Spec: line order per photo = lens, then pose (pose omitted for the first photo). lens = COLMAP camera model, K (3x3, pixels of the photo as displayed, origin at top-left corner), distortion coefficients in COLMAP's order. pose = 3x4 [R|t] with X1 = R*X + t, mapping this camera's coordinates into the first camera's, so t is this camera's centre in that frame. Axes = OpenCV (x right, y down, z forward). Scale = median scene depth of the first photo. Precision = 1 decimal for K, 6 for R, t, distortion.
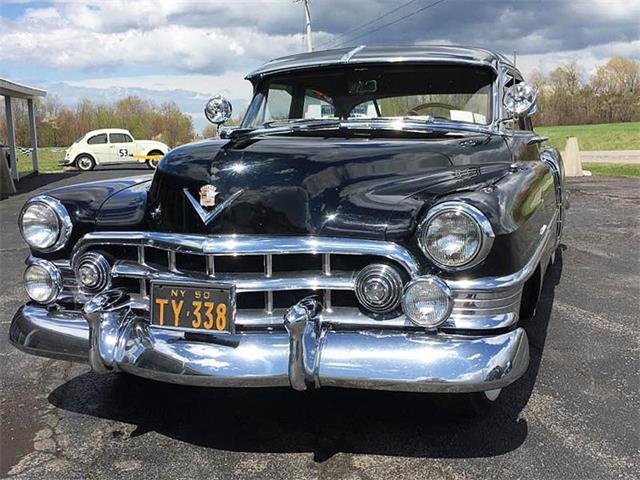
lens RADIAL K [[743.8, 0, 320.0], [0, 743.8, 240.0], [0, 0, 1]] dist [0.063890, -0.032788]
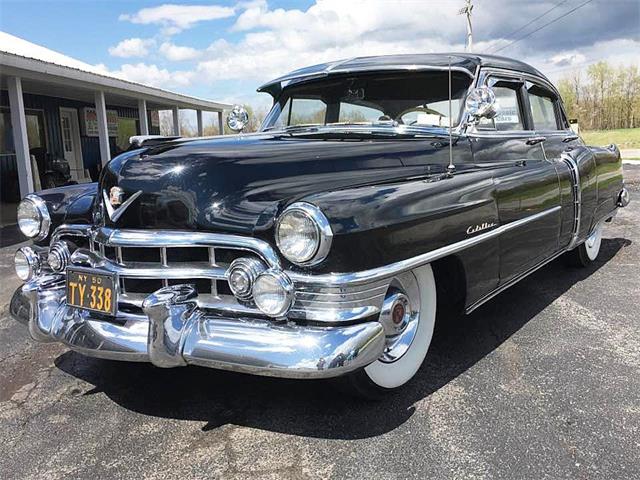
lens RADIAL K [[654.0, 0, 320.0], [0, 654.0, 240.0], [0, 0, 1]] dist [0.049453, -0.010537]
pose [[0.966917, 0.020268, -0.254286, 0.404976], [-0.015872, 0.999687, 0.019328, -0.014033], [0.254598, -0.014652, 0.966936, 0.081064]]
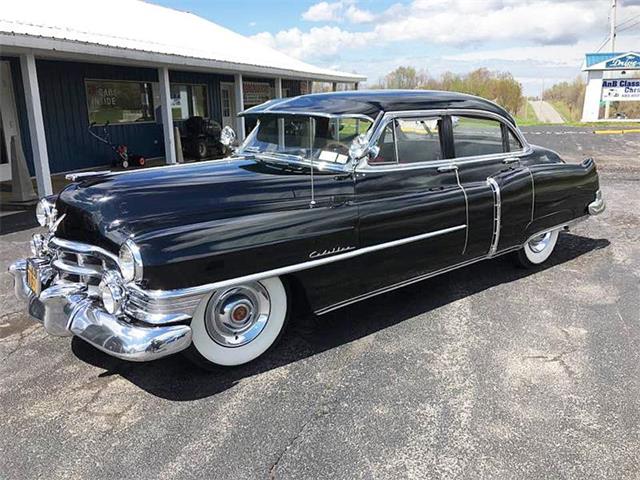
lens RADIAL K [[545.4, 0, 320.0], [0, 545.4, 240.0], [0, 0, 1]] dist [0.078748, -0.098978]
pose [[0.864145, 0.134602, -0.484907, 0.974045], [-0.078064, 0.987756, 0.135068, -0.213492], [0.497151, -0.078864, 0.864073, 0.182563]]
